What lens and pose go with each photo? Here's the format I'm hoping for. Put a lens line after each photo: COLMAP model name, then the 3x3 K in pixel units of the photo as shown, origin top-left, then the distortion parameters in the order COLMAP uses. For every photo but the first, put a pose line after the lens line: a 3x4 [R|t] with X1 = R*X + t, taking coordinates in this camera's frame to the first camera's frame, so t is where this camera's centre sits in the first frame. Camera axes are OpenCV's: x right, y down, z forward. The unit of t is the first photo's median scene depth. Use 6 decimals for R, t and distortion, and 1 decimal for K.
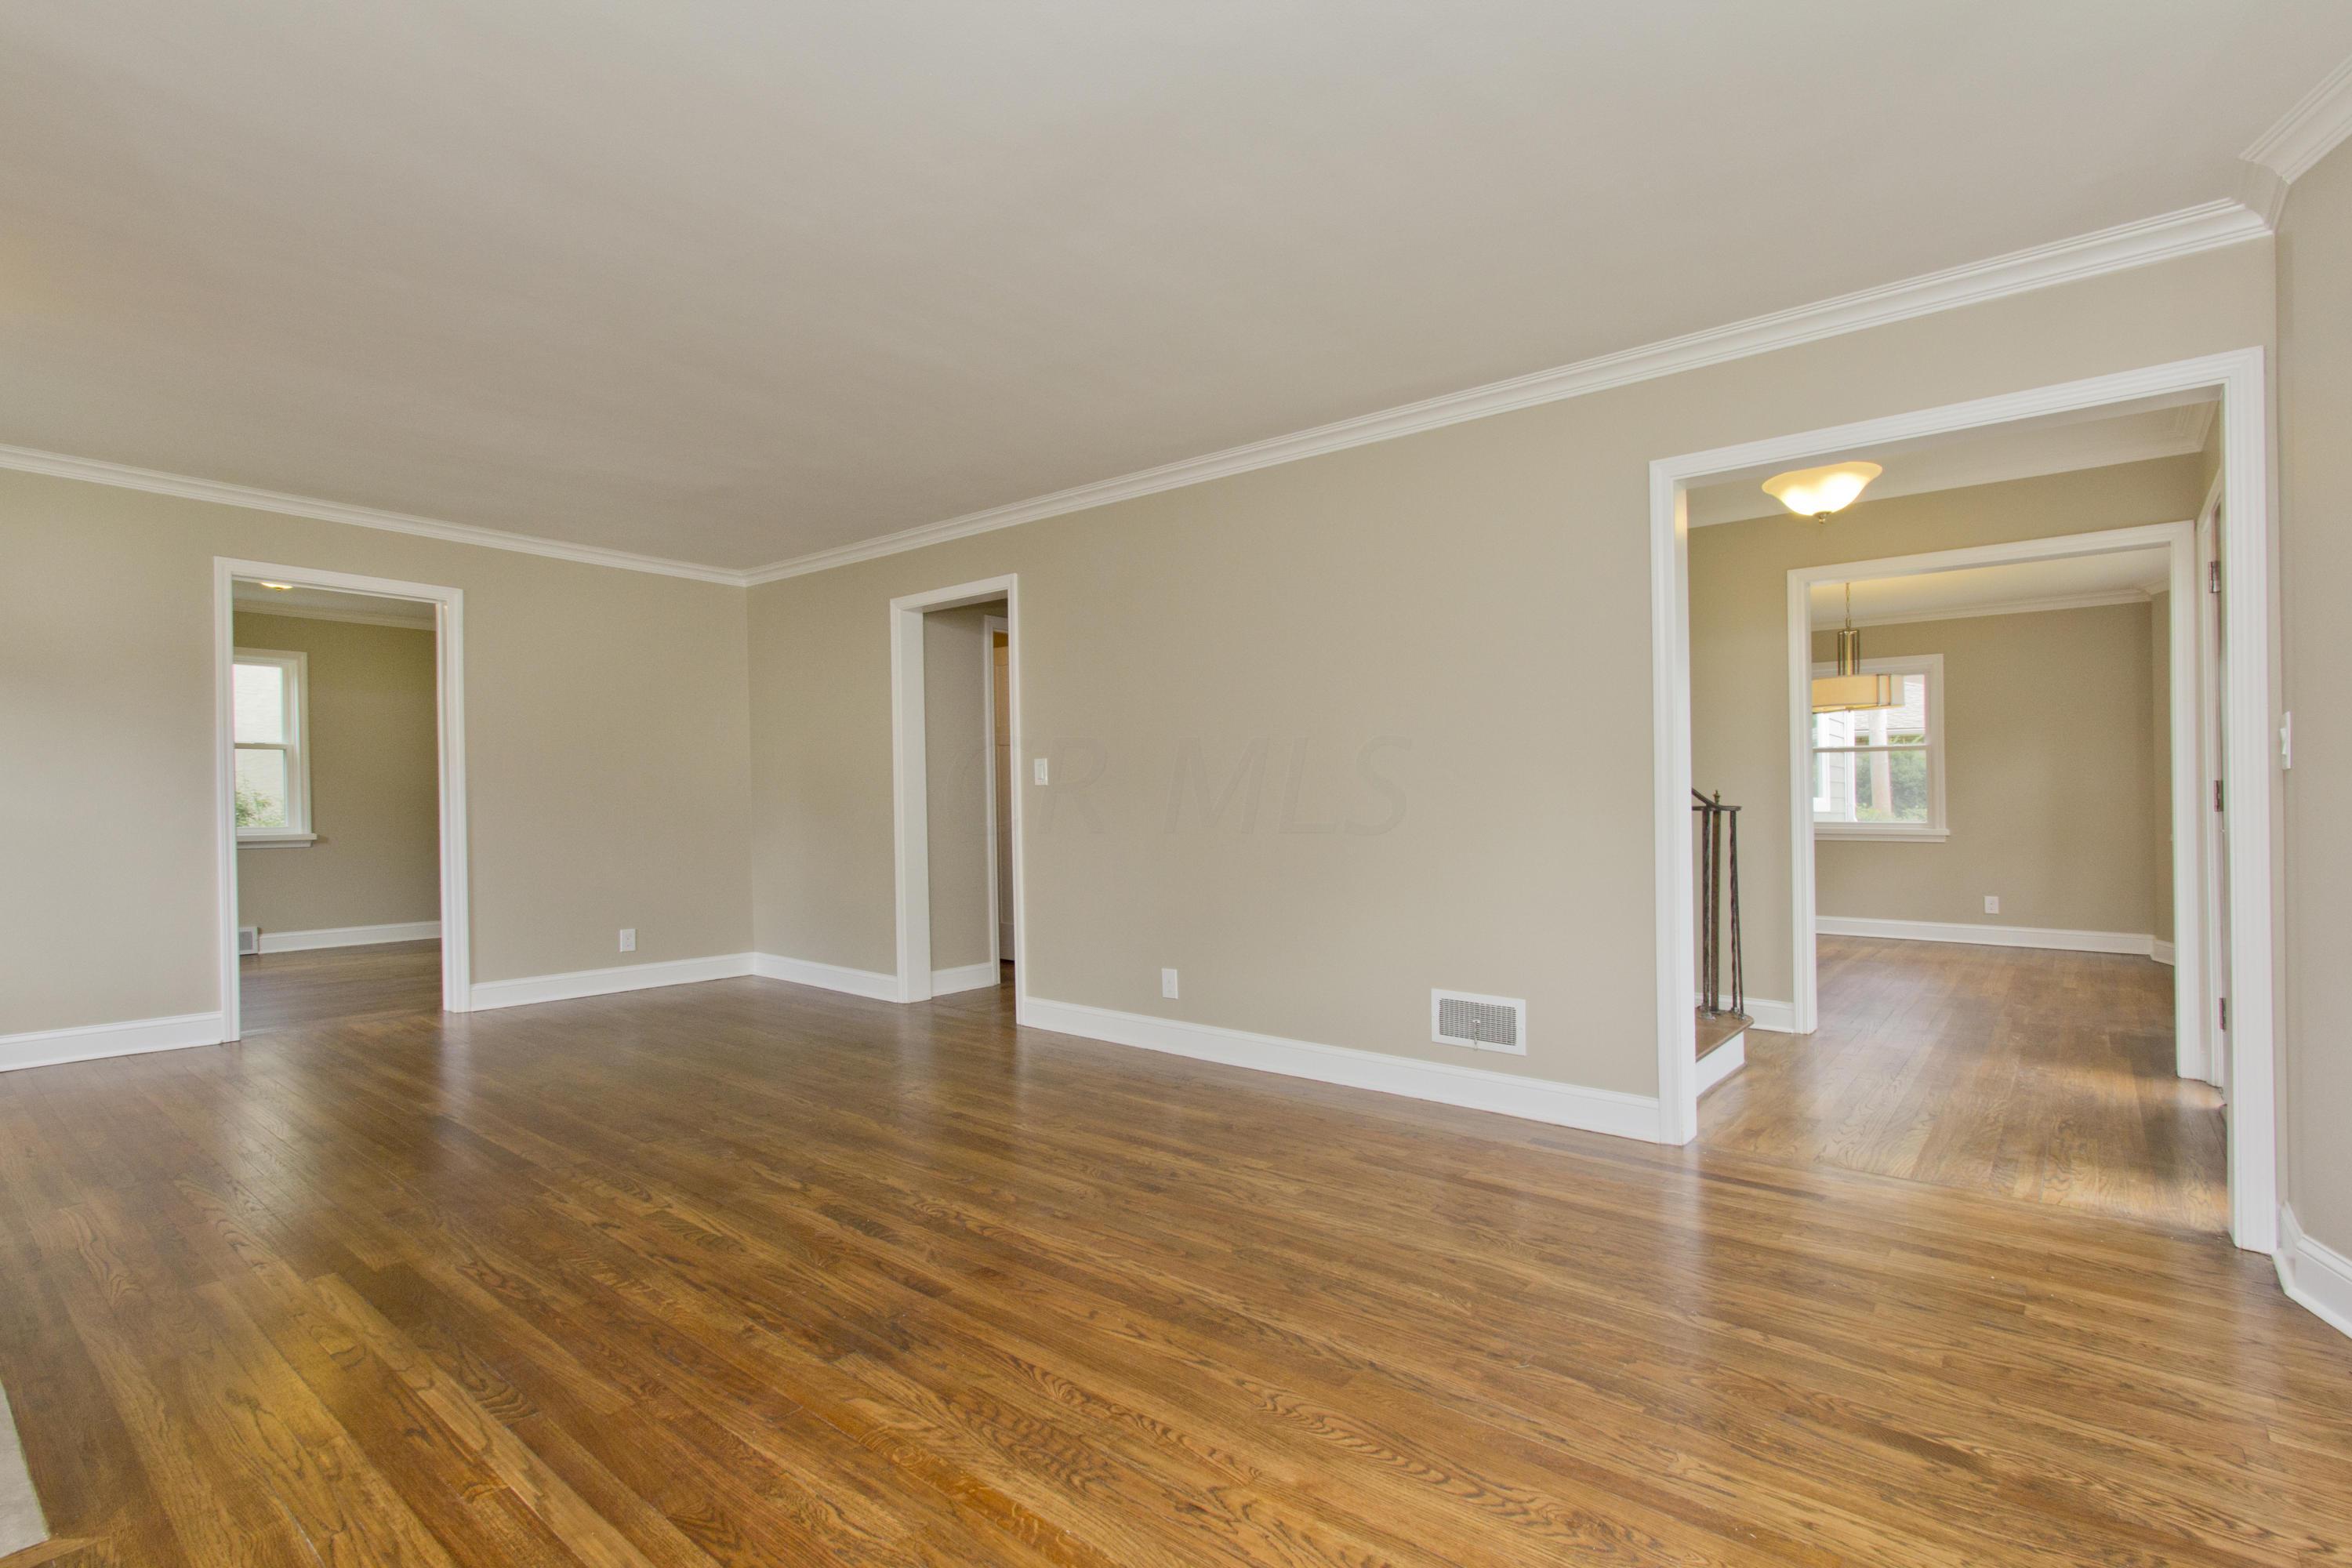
lens RADIAL K [[1123.6, 0, 1117.0], [0, 1123.6, 792.7], [0, 0, 1]] dist [0.000922, -0.000030]
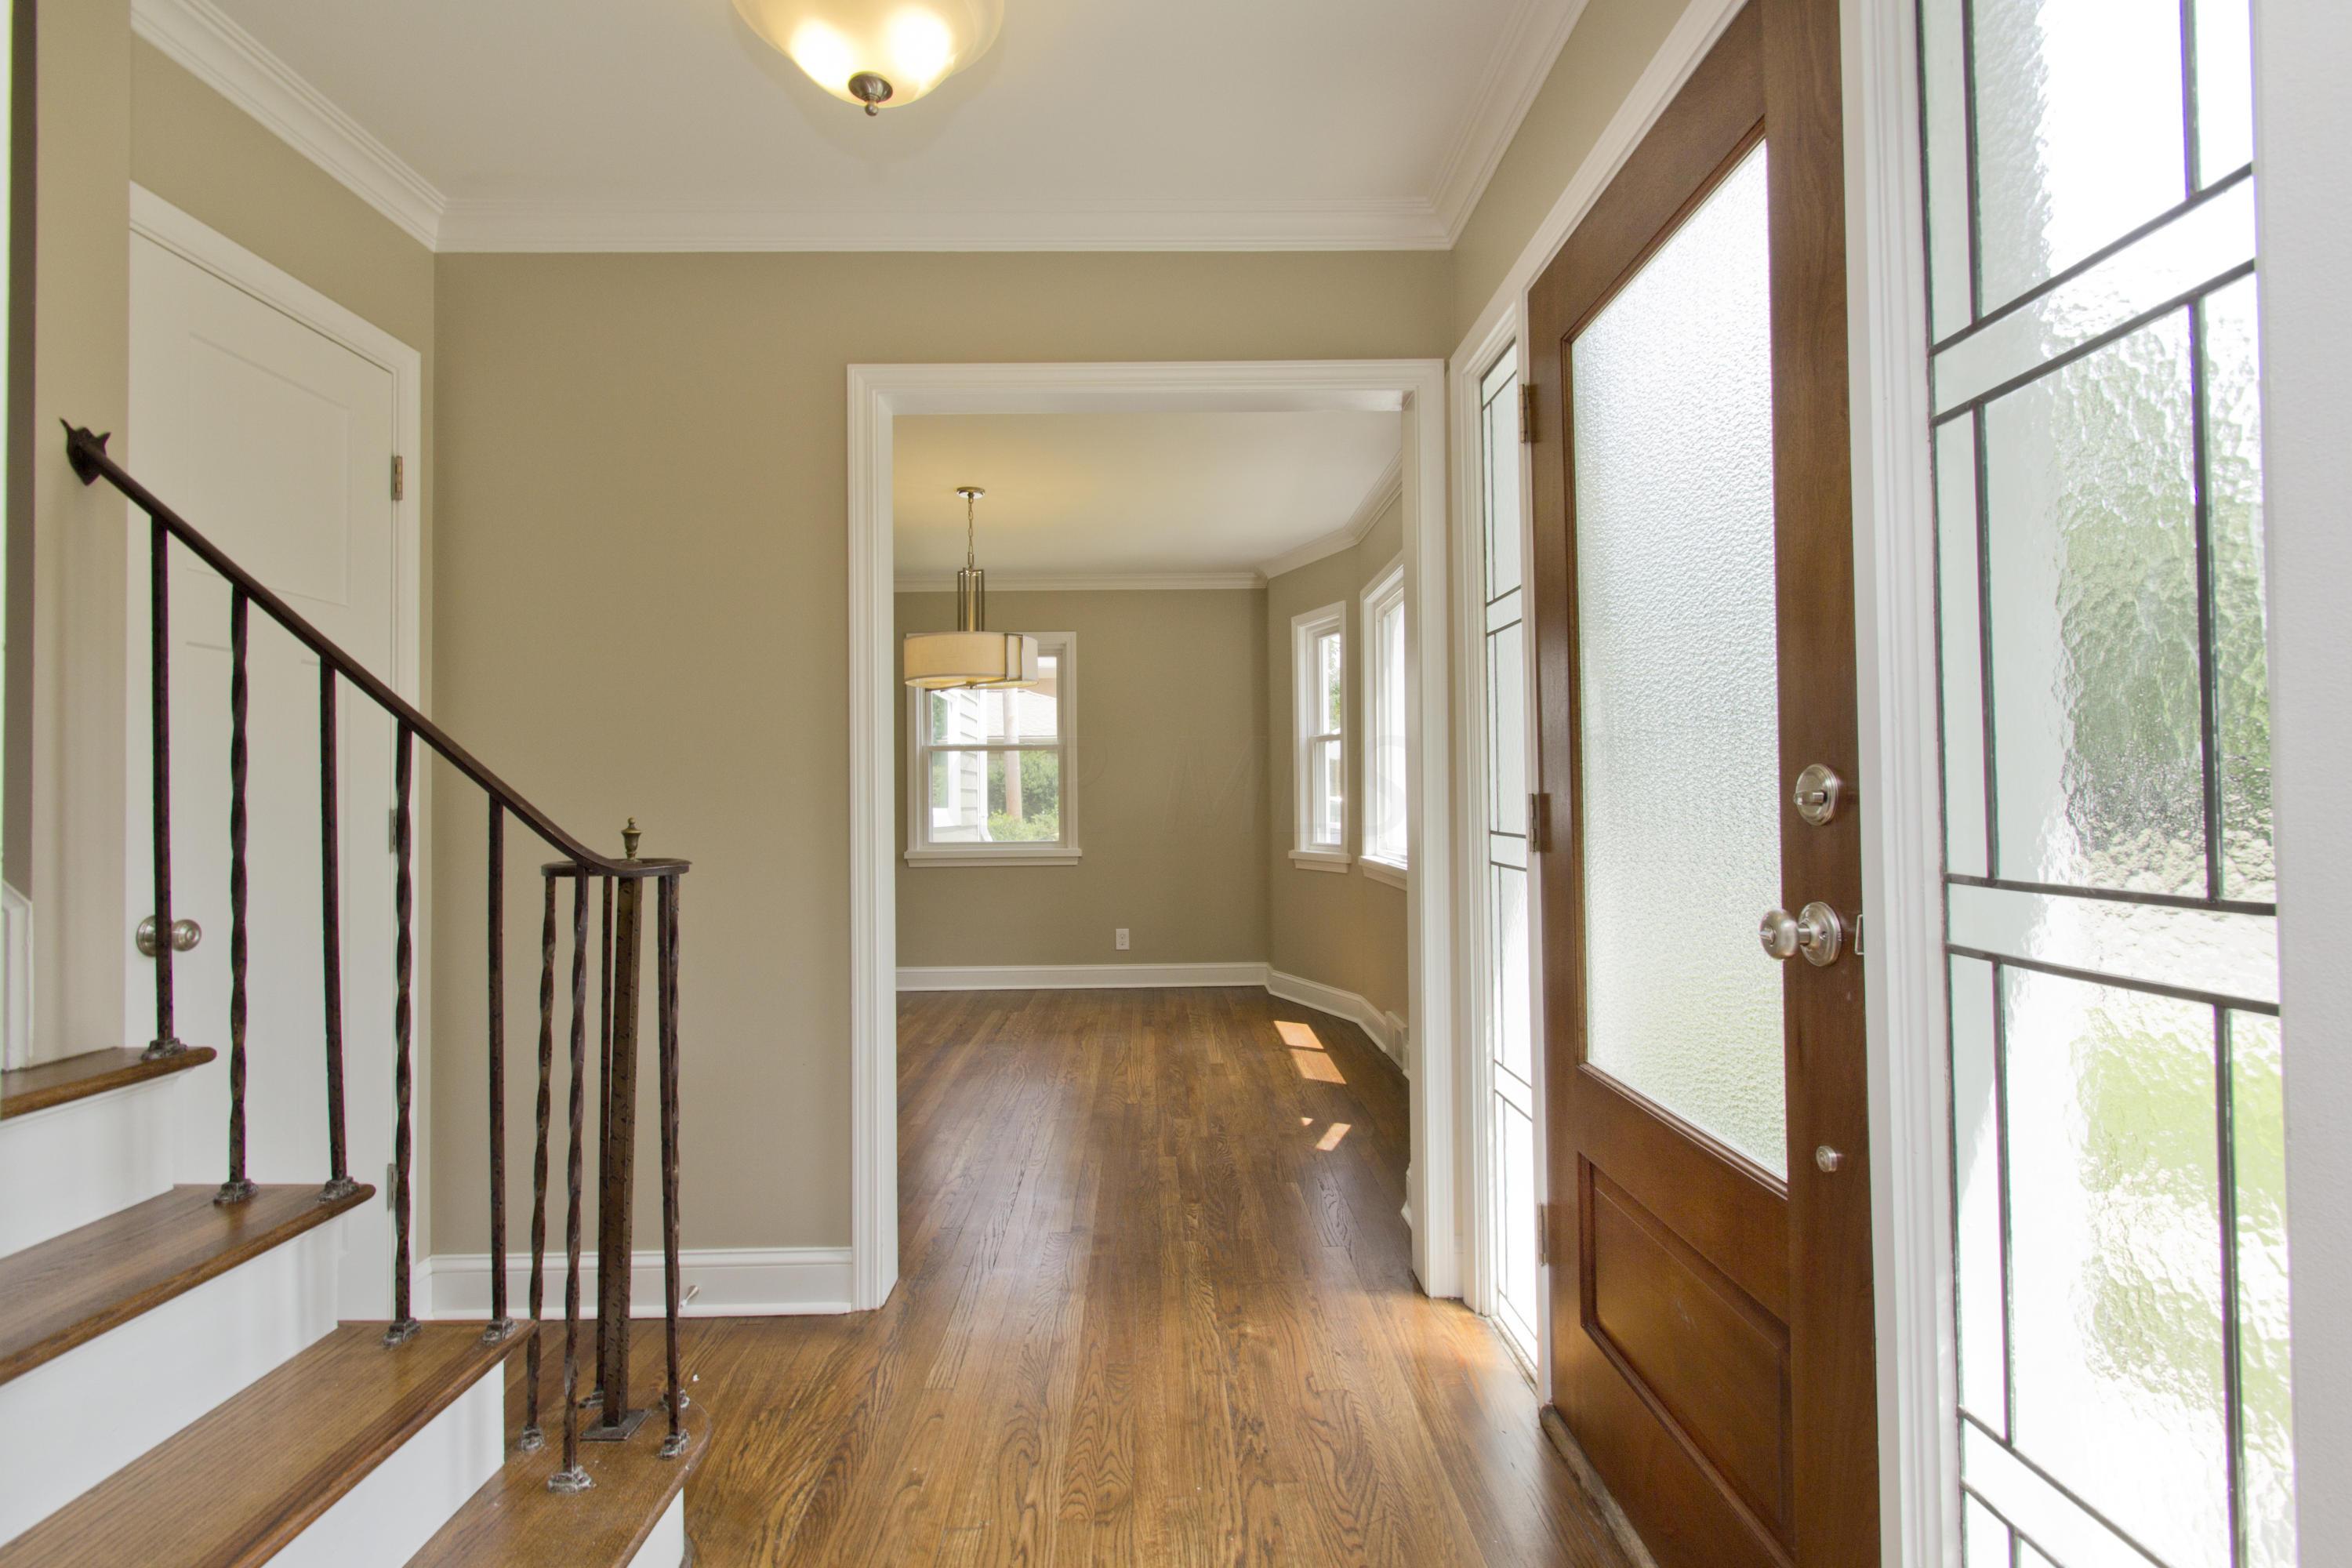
lens RADIAL K [[1123.6, 0, 1173.0], [0, 1123.6, 778.8], [0, 0, 1]] dist [0.000922, -0.000030]
pose [[0.741115, 0.011529, 0.671279, 0.249336], [-0.001324, 0.999876, -0.015710, -0.004852], [-0.671377, 0.010754, 0.741038, 0.361298]]
